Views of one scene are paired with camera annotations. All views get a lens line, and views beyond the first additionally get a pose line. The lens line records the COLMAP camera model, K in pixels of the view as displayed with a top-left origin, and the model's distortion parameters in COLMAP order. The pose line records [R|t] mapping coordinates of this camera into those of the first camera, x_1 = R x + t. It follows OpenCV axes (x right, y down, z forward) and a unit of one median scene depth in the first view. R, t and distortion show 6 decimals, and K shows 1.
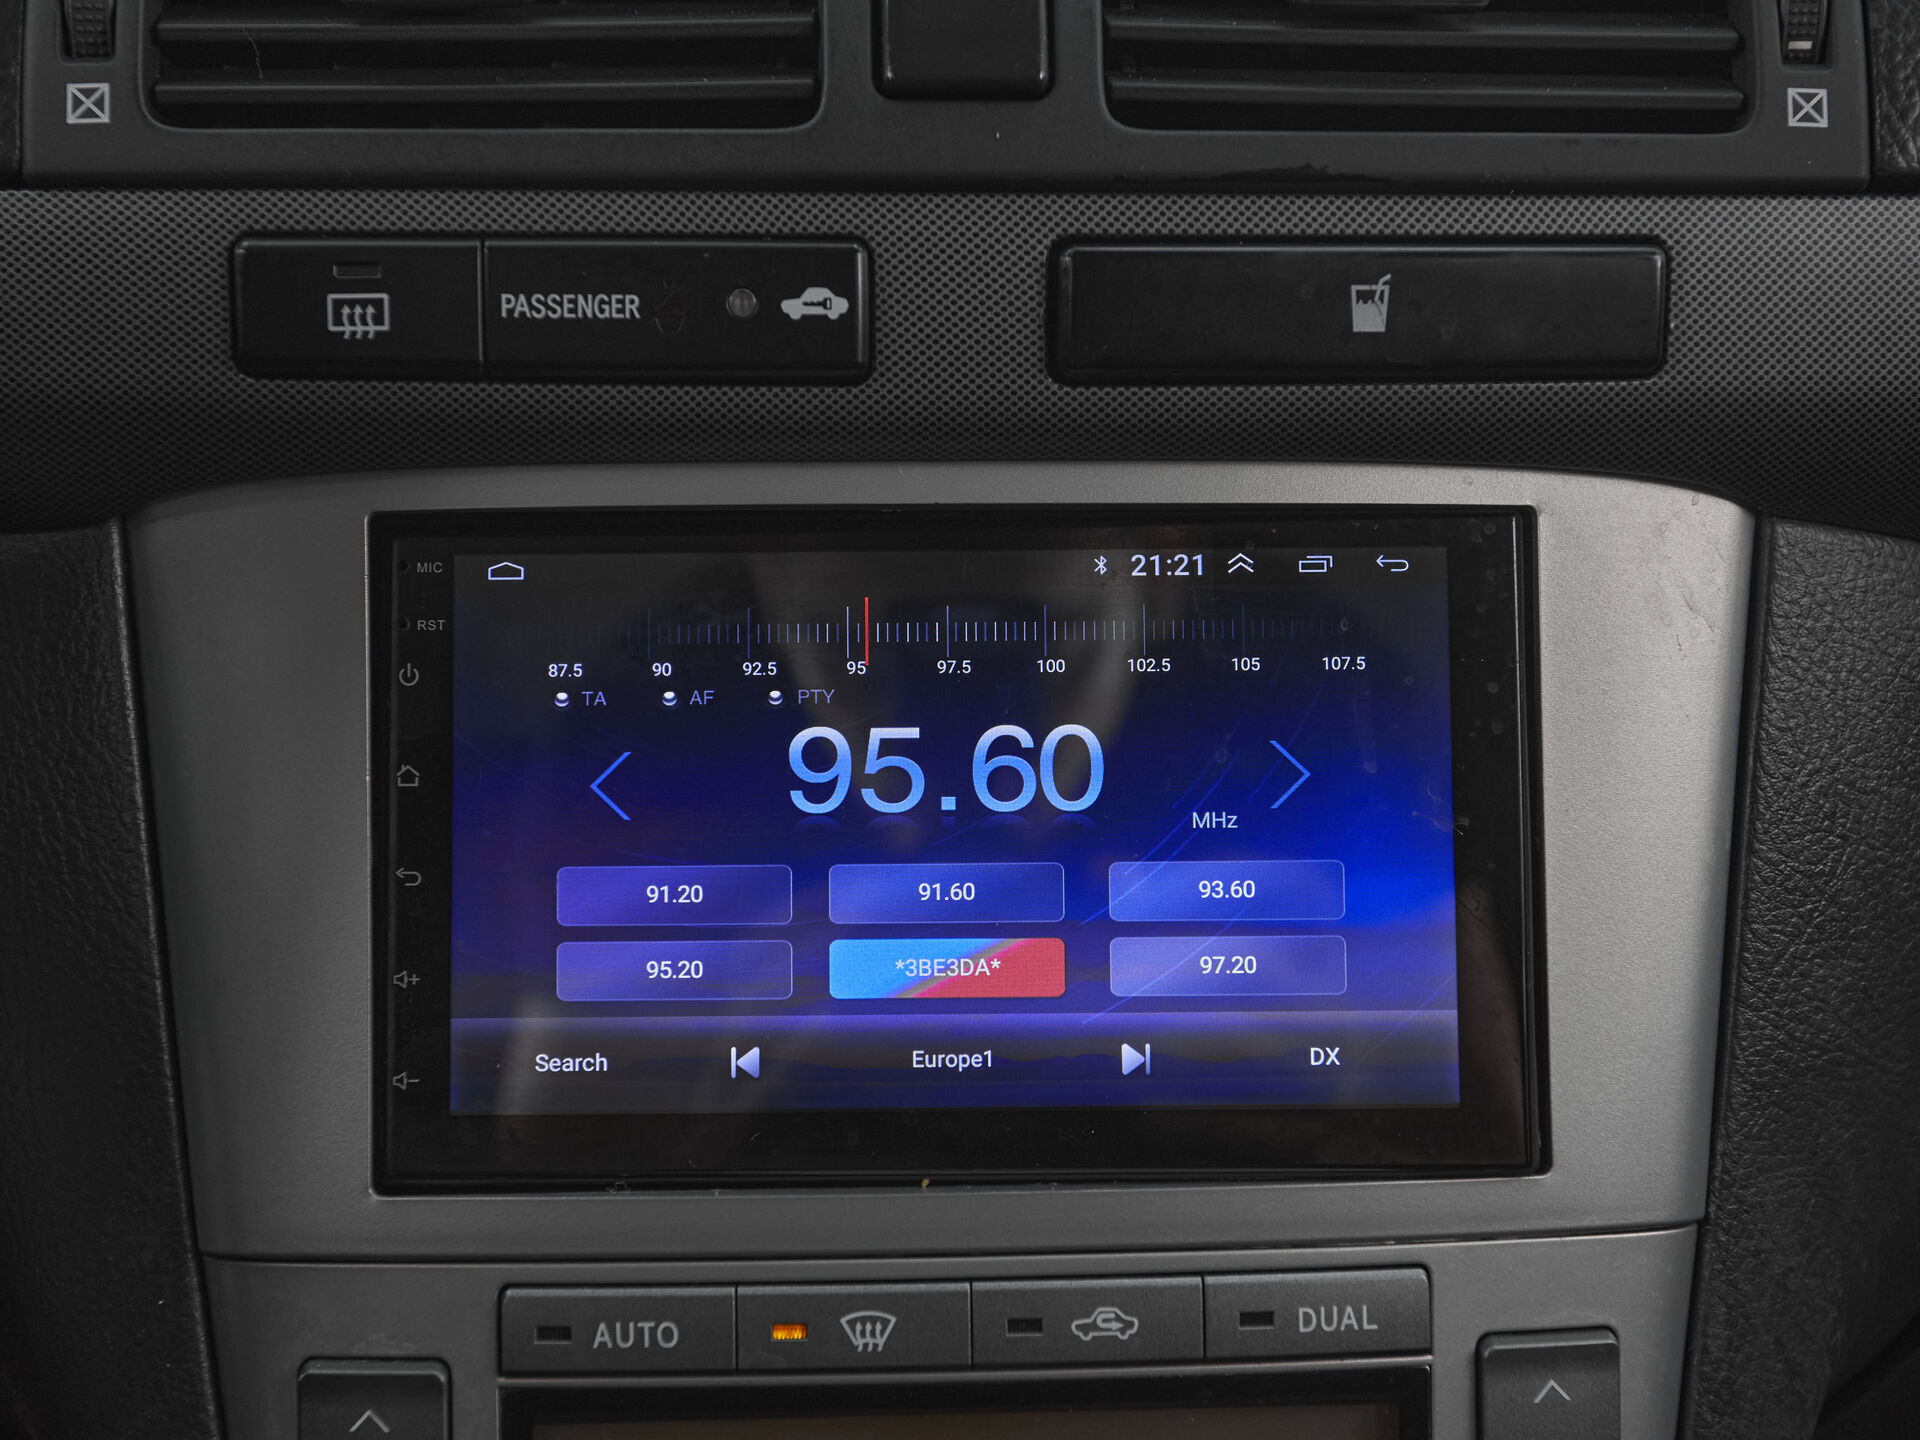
lens RADIAL K [[2806.9, 0, 947.5], [0, 2806.9, 733.9], [0, 0, 1]] dist [0.036360, 0.000000]
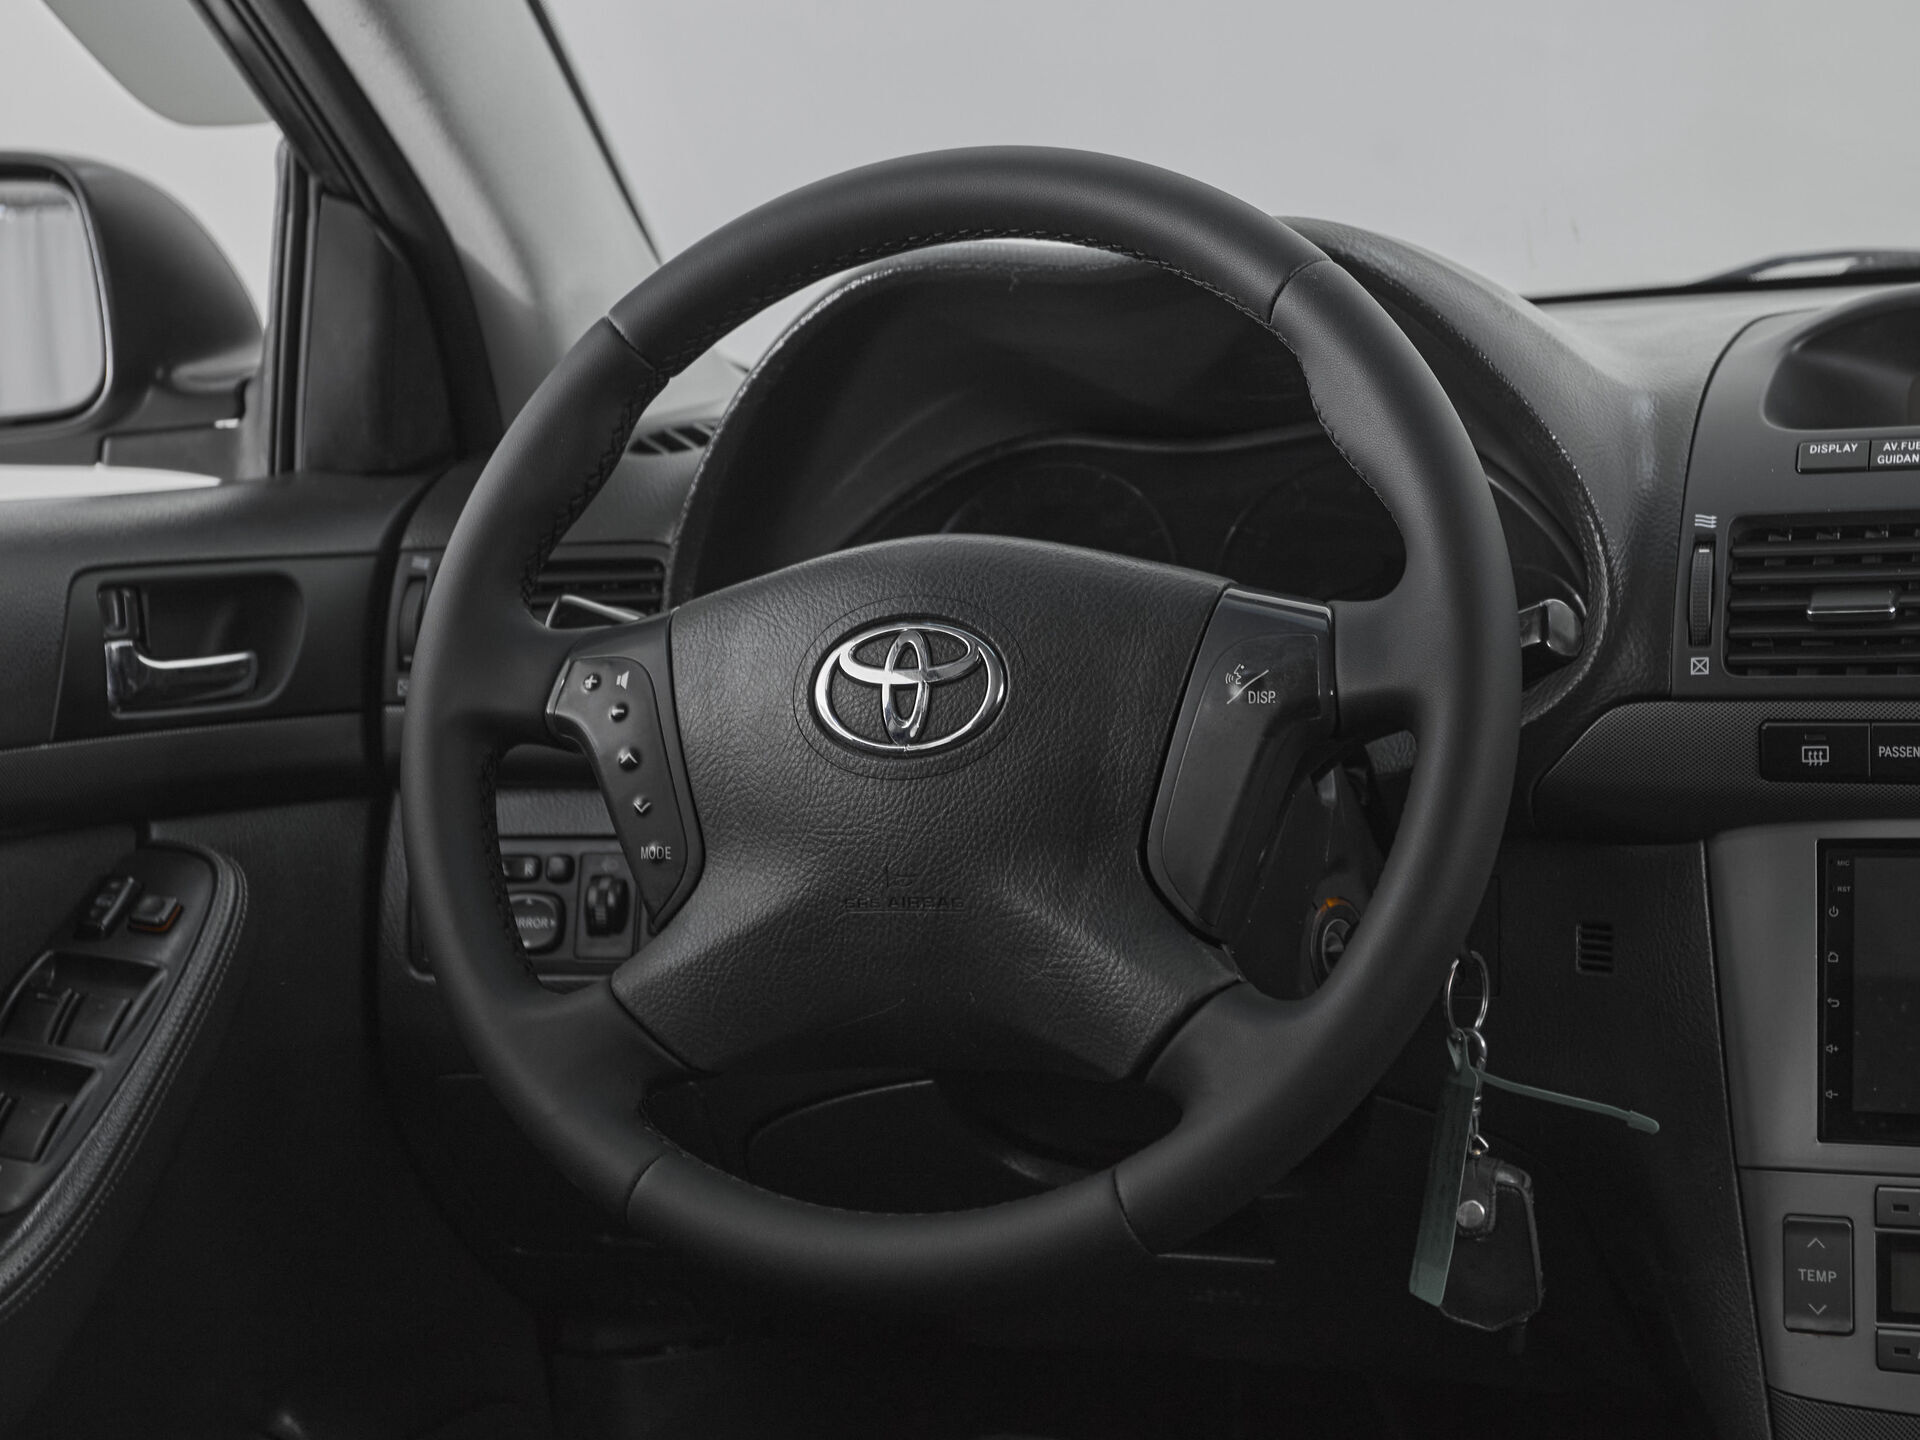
lens RADIAL K [[3149.4, 0, 1008.9], [0, 3149.4, 657.5], [0, 0, 1]] dist [0.019028, 0.000000]
pose [[0.918981, -0.009599, -0.394185, 0.202915], [-0.033643, 0.994149, -0.102643, 0.059790], [0.392864, 0.107588, 0.913281, -1.625288]]
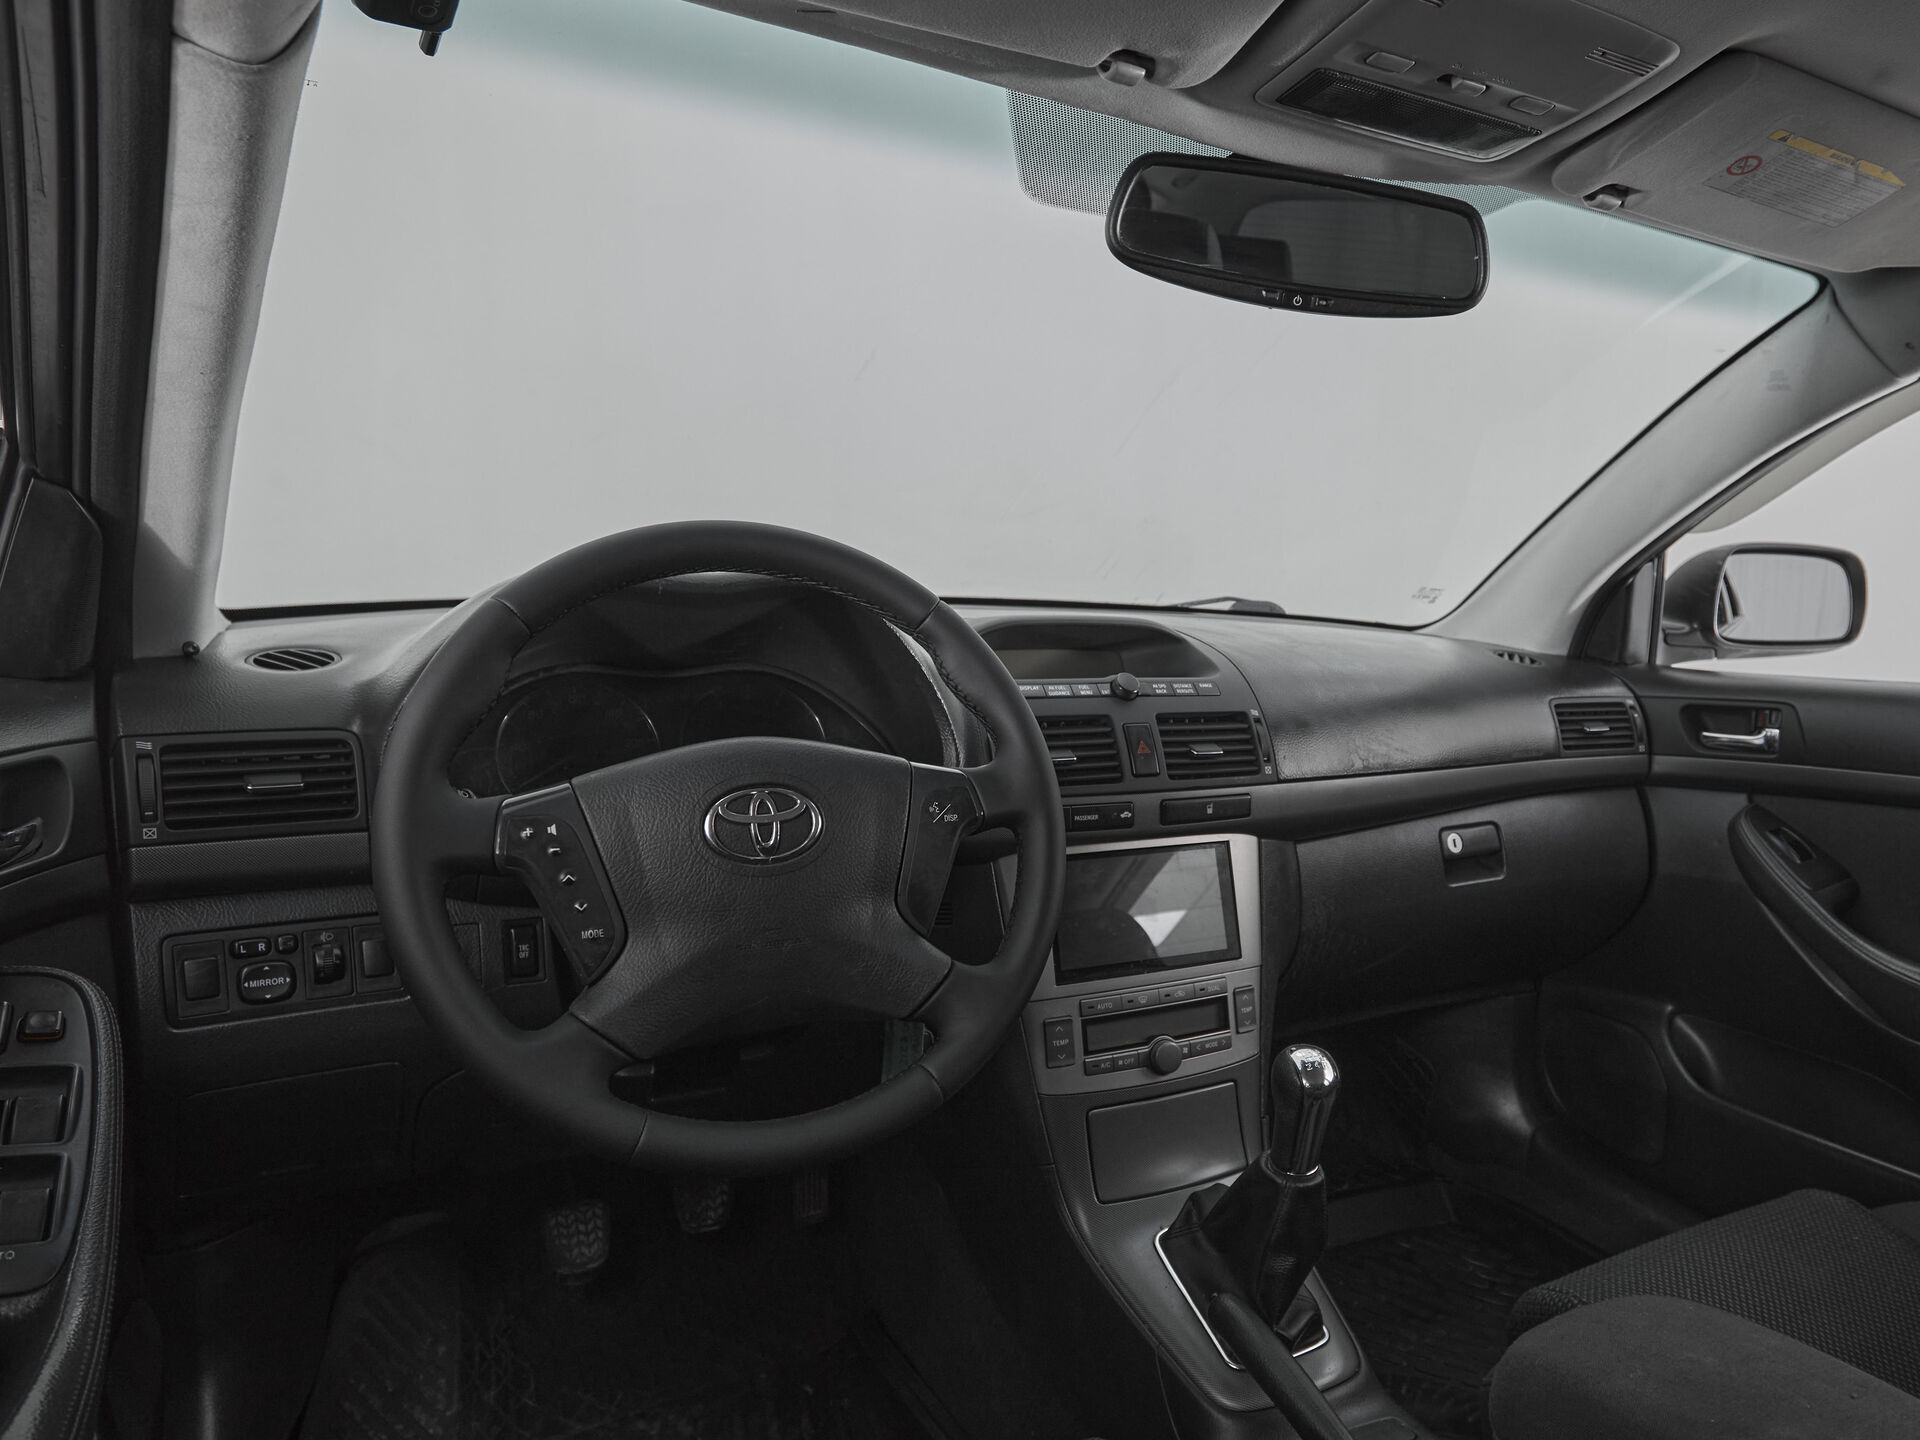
lens RADIAL K [[1269.1, 0, 1143.8], [0, 1269.1, 763.8], [0, 0, 1]] dist [0.003539, -0.007110]
pose [[0.890929, -0.038879, 0.452476, -1.135381], [0.070909, 0.996018, -0.054036, -0.113034], [-0.448574, 0.080226, 0.890138, -1.248996]]
